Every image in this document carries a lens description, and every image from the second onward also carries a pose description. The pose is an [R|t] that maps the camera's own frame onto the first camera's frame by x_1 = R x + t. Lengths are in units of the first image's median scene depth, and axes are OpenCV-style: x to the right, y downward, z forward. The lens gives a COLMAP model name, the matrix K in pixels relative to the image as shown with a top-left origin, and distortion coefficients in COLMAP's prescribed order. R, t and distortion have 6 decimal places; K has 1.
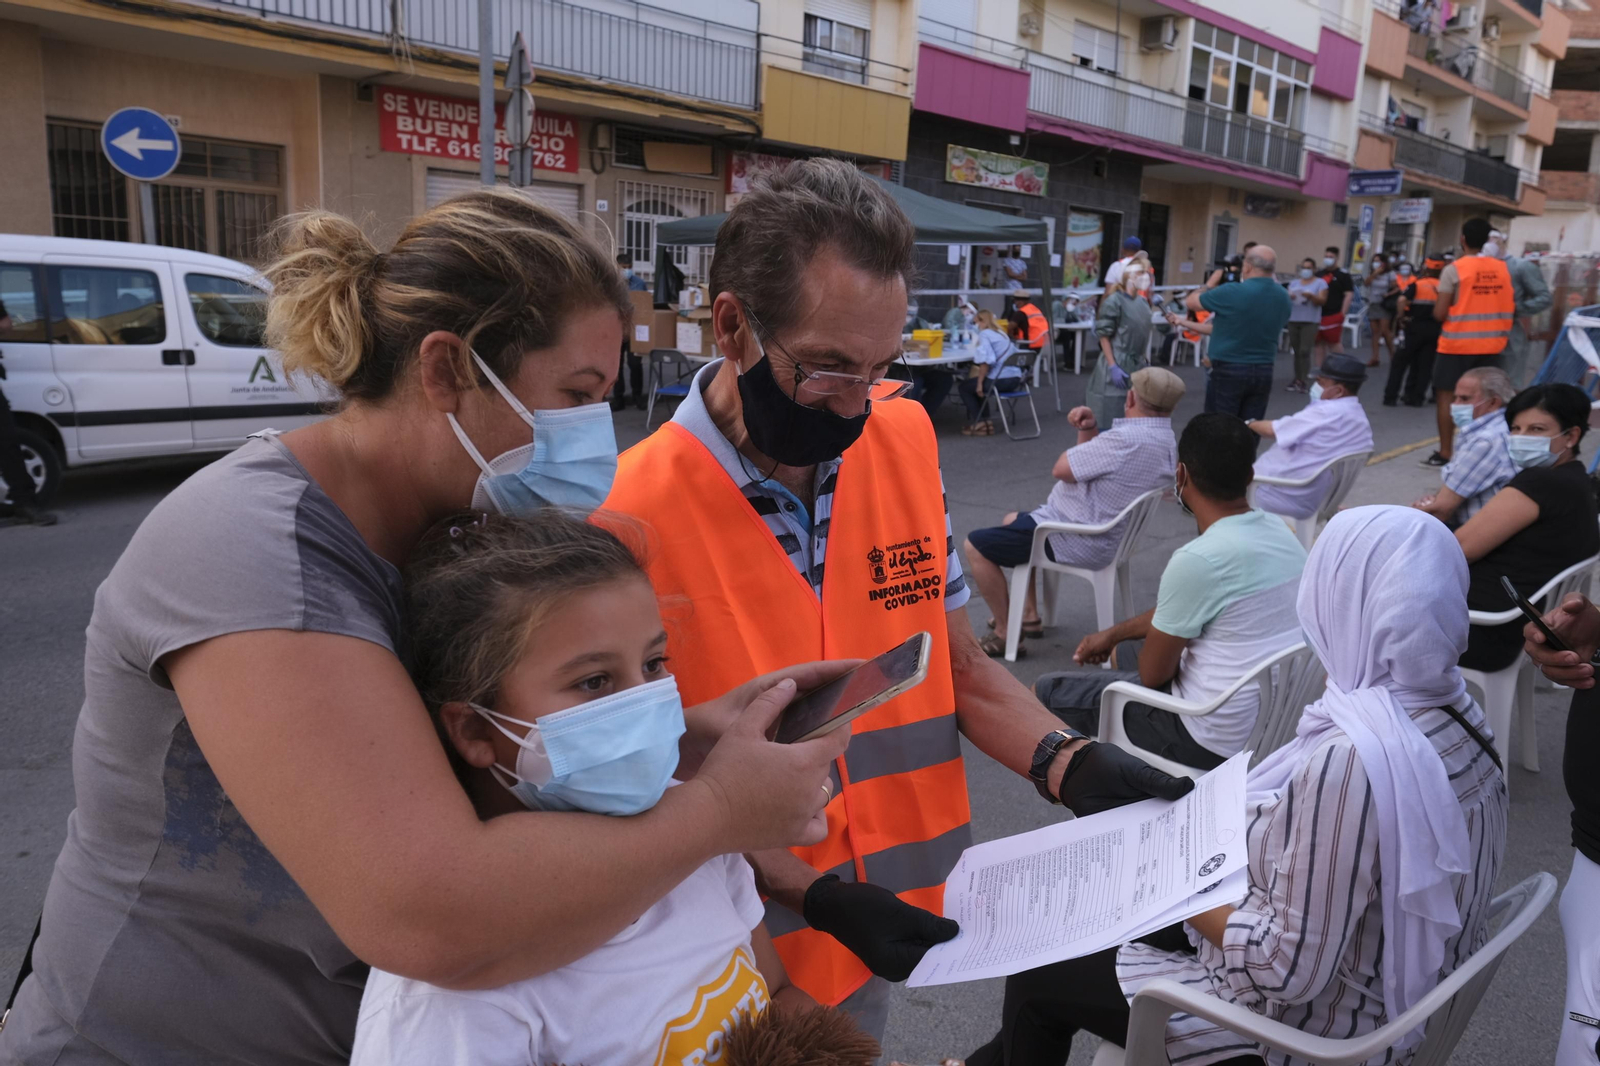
lens RADIAL K [[1175.5, 0, 800.0], [0, 1175.5, 533.0], [0, 0, 1]] dist [0.003455, 0.002104]
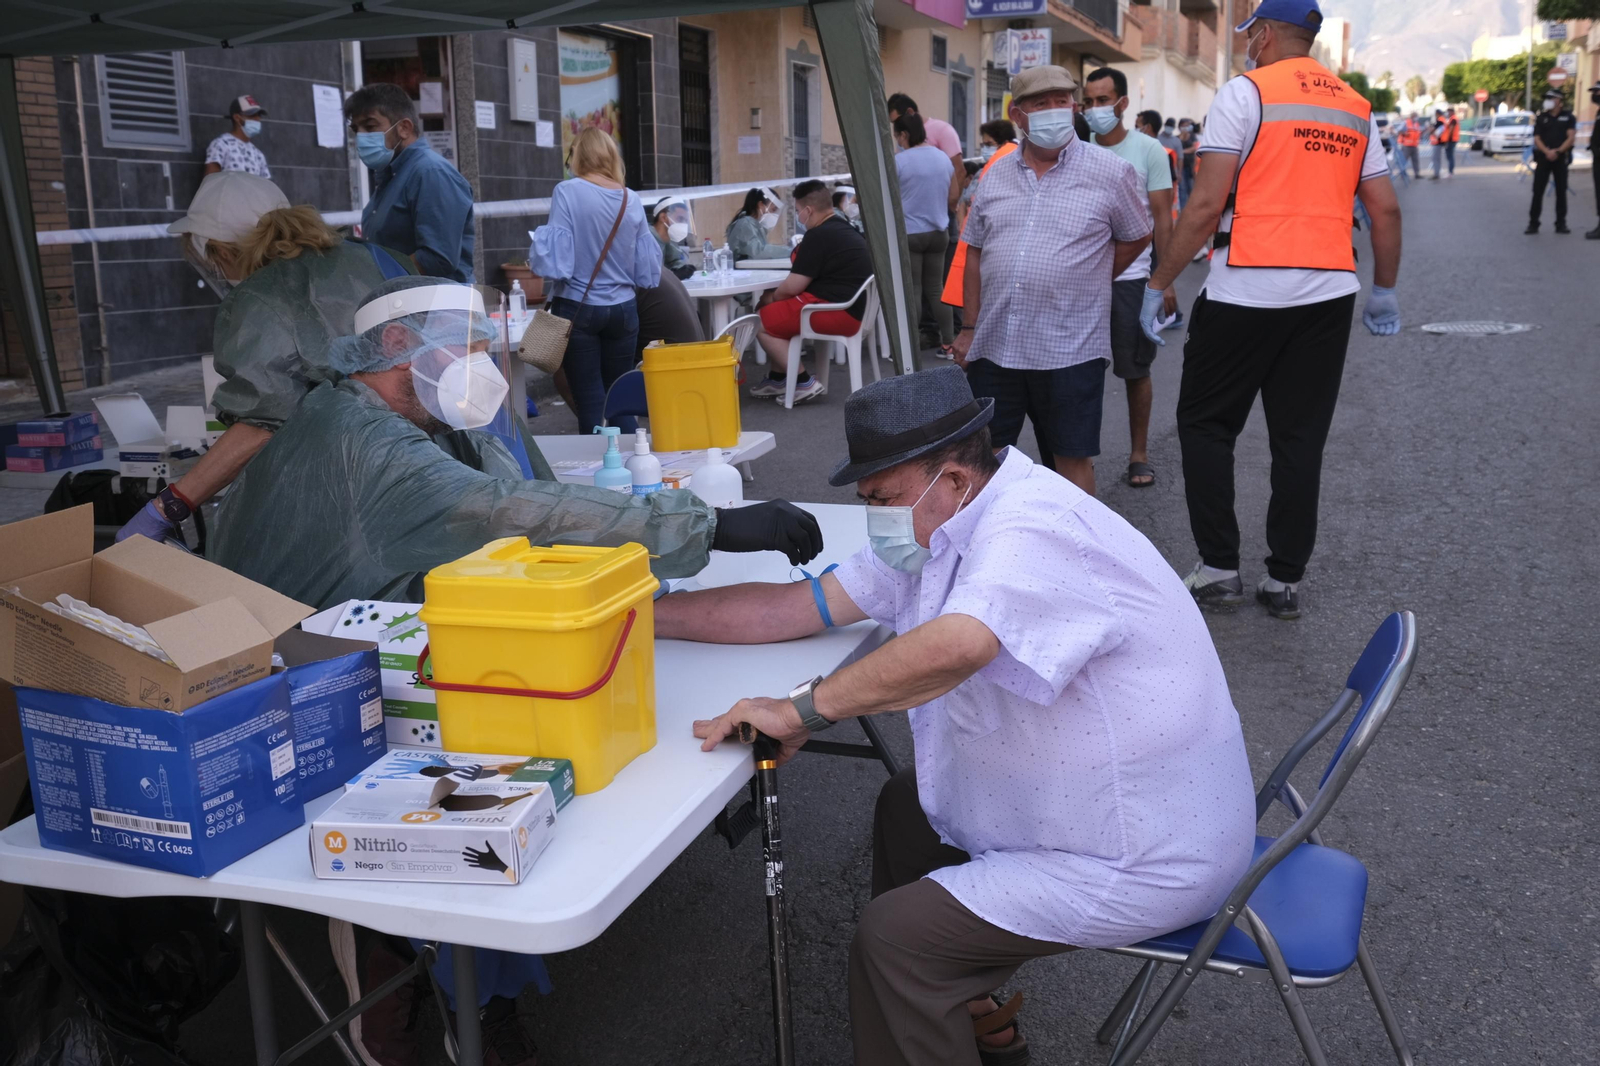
lens RADIAL K [[1621.9, 0, 800.0], [0, 1621.9, 533.0], [0, 0, 1]] dist [0.007355, 0.000027]
pose [[0.904180, -0.128767, 0.407282, 0.025923], [0.128145, 0.991333, 0.028934, -0.078383], [-0.407478, 0.026029, 0.912844, 0.364065]]
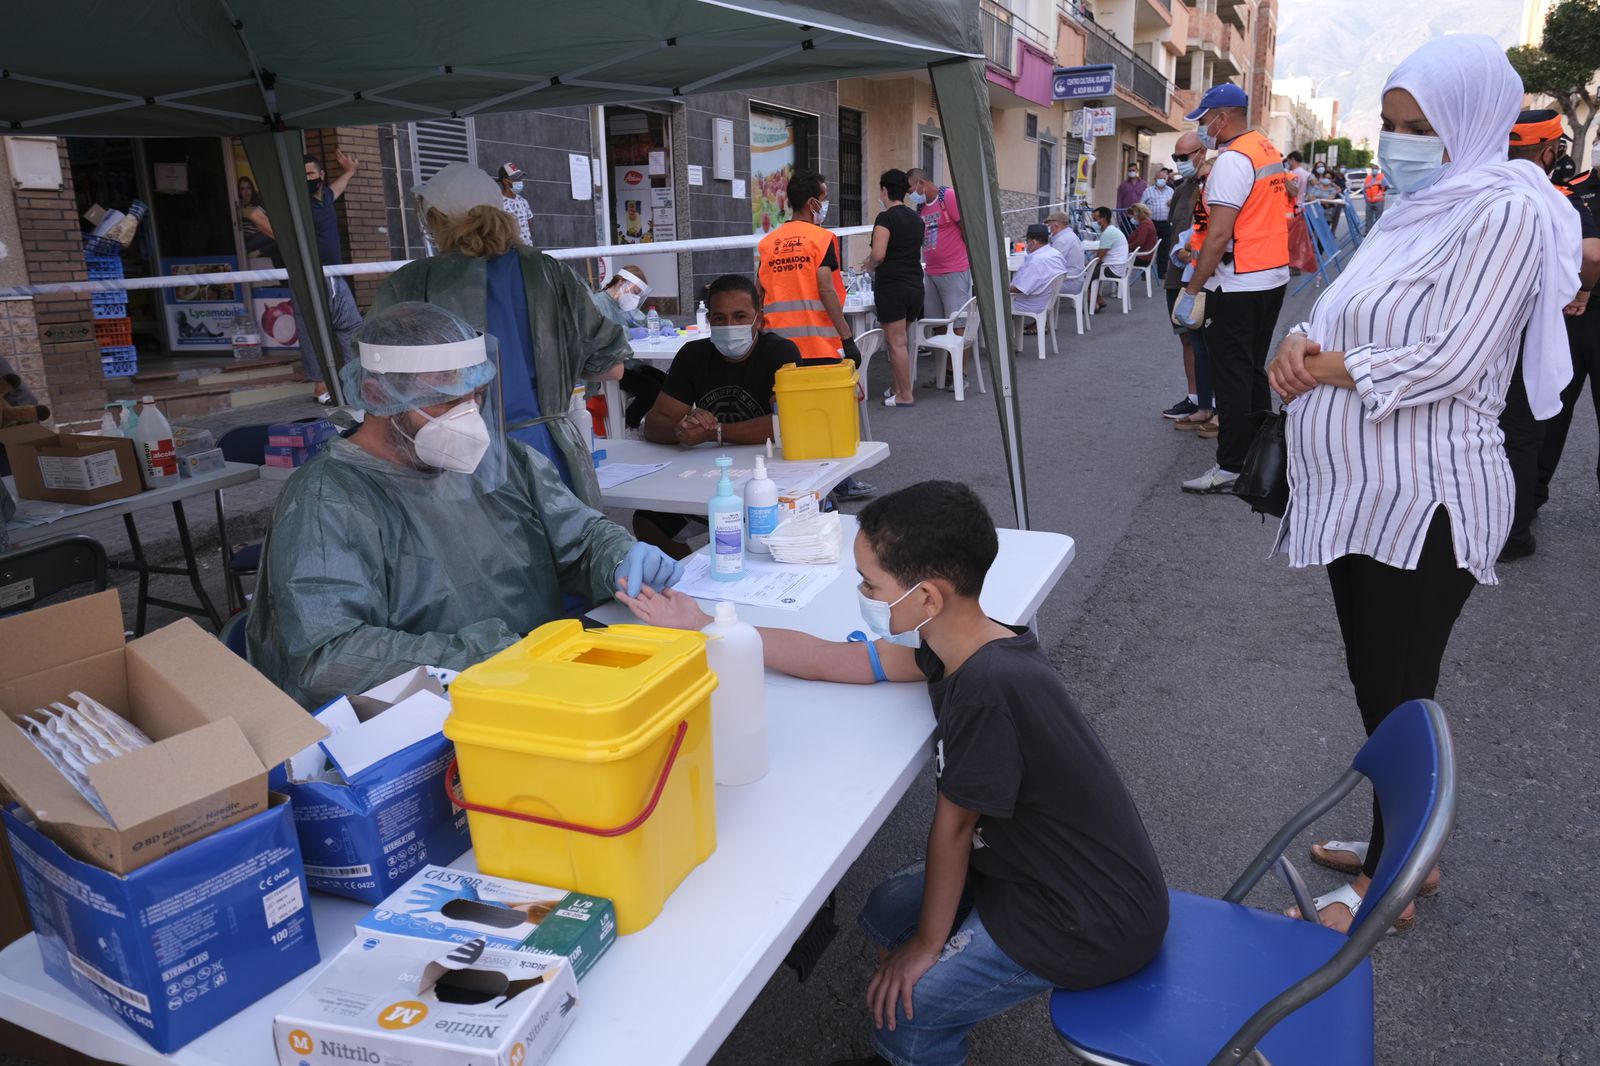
lens RADIAL K [[1117.8, 0, 800.0], [0, 1117.8, 533.0], [0, 0, 1]] dist [0.002441, 0.004350]
pose [[0.945120, -0.130058, 0.299720, 0.041192], [0.113355, 0.990903, 0.072539, -0.084317], [-0.306428, -0.034583, 0.951265, 0.392531]]
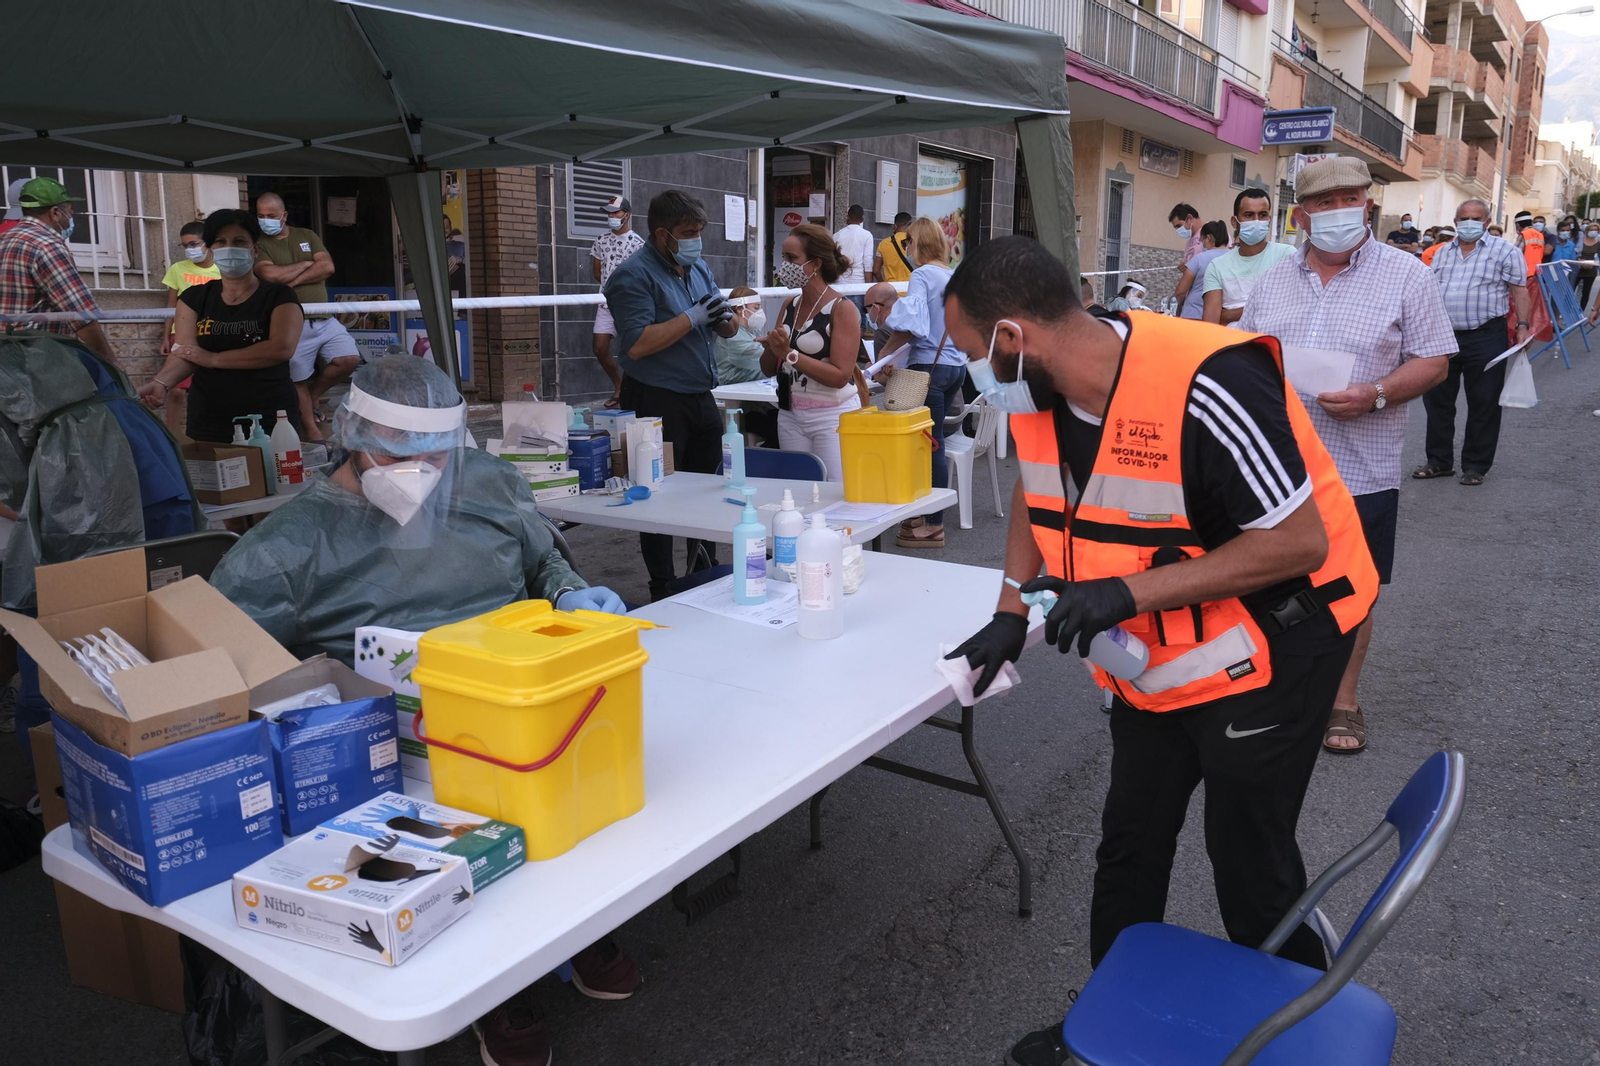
lens RADIAL K [[1211.3, 0, 800.0], [0, 1211.3, 533.0], [0, 0, 1]] dist [0.005705, -0.004763]
pose [[0.984266, -0.056691, 0.167351, 0.049844], [0.056512, 0.998385, 0.005837, -0.080940], [-0.167412, 0.003712, 0.985880, 0.377536]]
